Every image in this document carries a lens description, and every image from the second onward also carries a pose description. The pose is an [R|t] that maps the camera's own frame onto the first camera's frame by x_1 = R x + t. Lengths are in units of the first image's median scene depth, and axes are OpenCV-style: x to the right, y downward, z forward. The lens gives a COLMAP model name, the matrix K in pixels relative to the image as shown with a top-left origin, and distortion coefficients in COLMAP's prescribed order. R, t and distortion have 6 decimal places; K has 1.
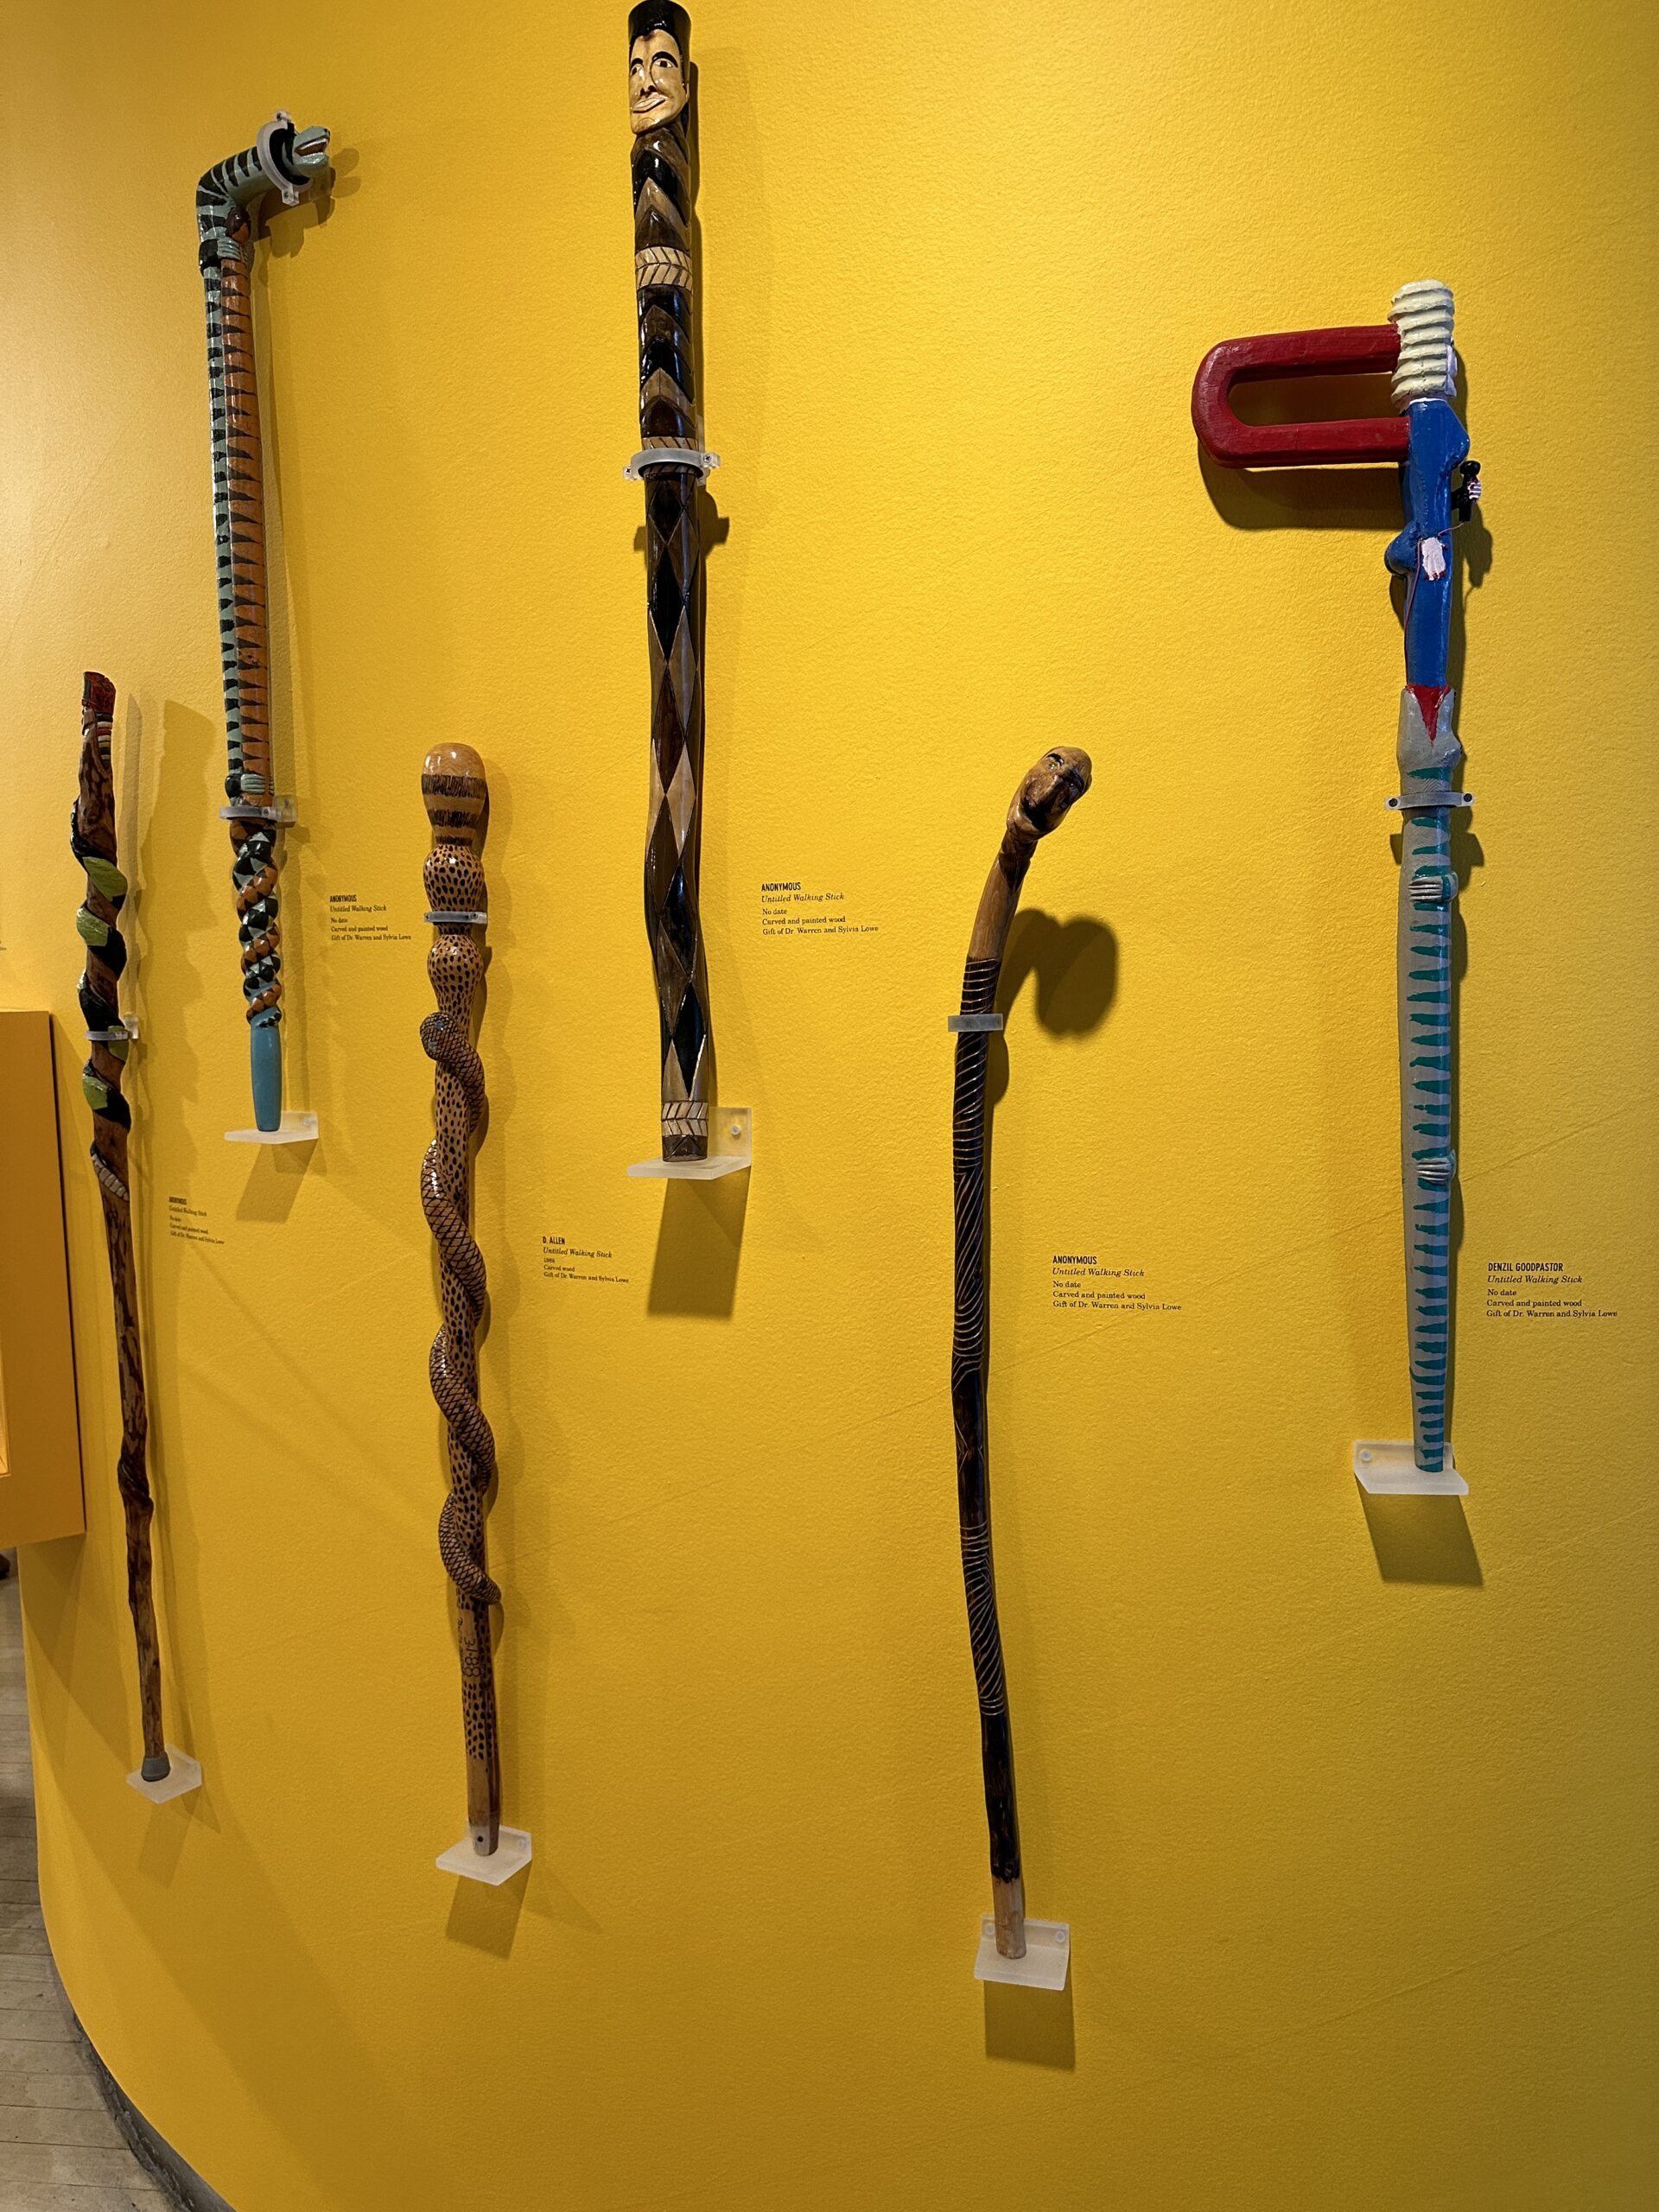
lens RADIAL K [[1581.6, 0, 894.4], [0, 1581.6, 1121.1], [0, 0, 1]] dist [0.083475, -0.056791]
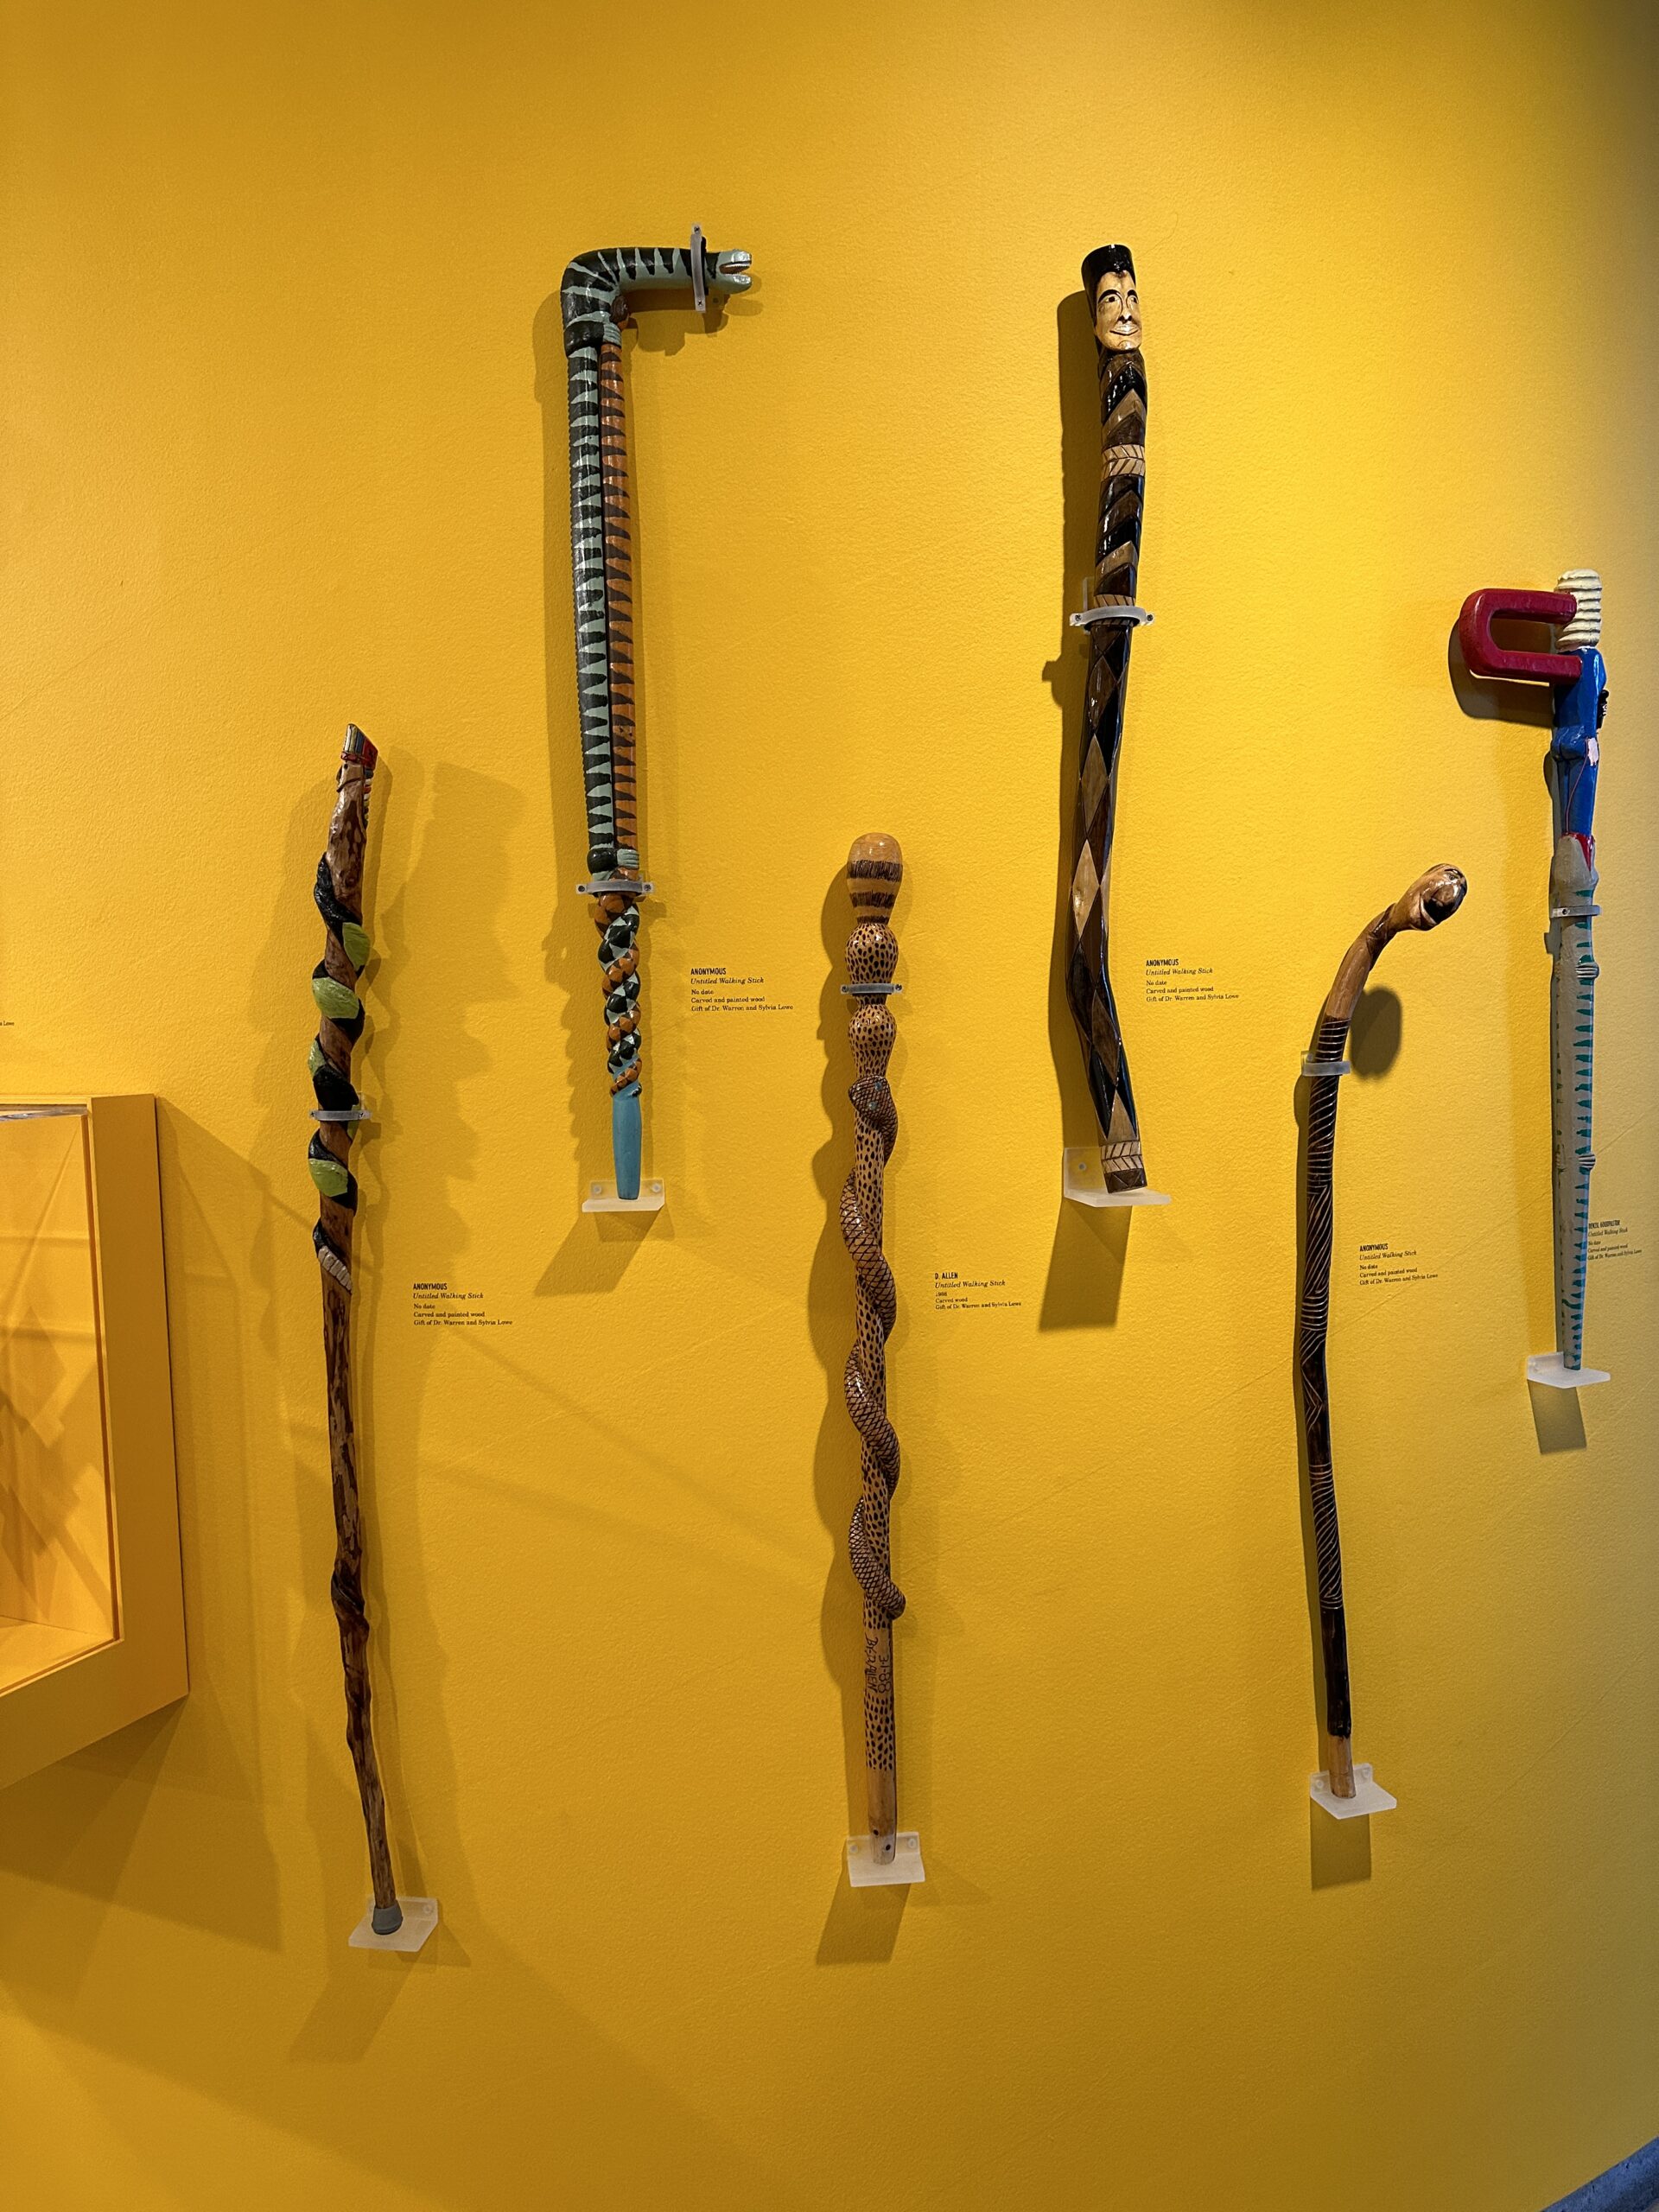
lens RADIAL K [[1581.6, 0, 805.4], [0, 1581.6, 1123.2], [0, 0, 1]] dist [0.083475, -0.056791]
pose [[0.849976, -0.041311, 0.525200, -0.900301], [0.064035, 0.997630, -0.025161, -0.010582], [-0.522916, 0.055018, 0.850607, 0.102354]]
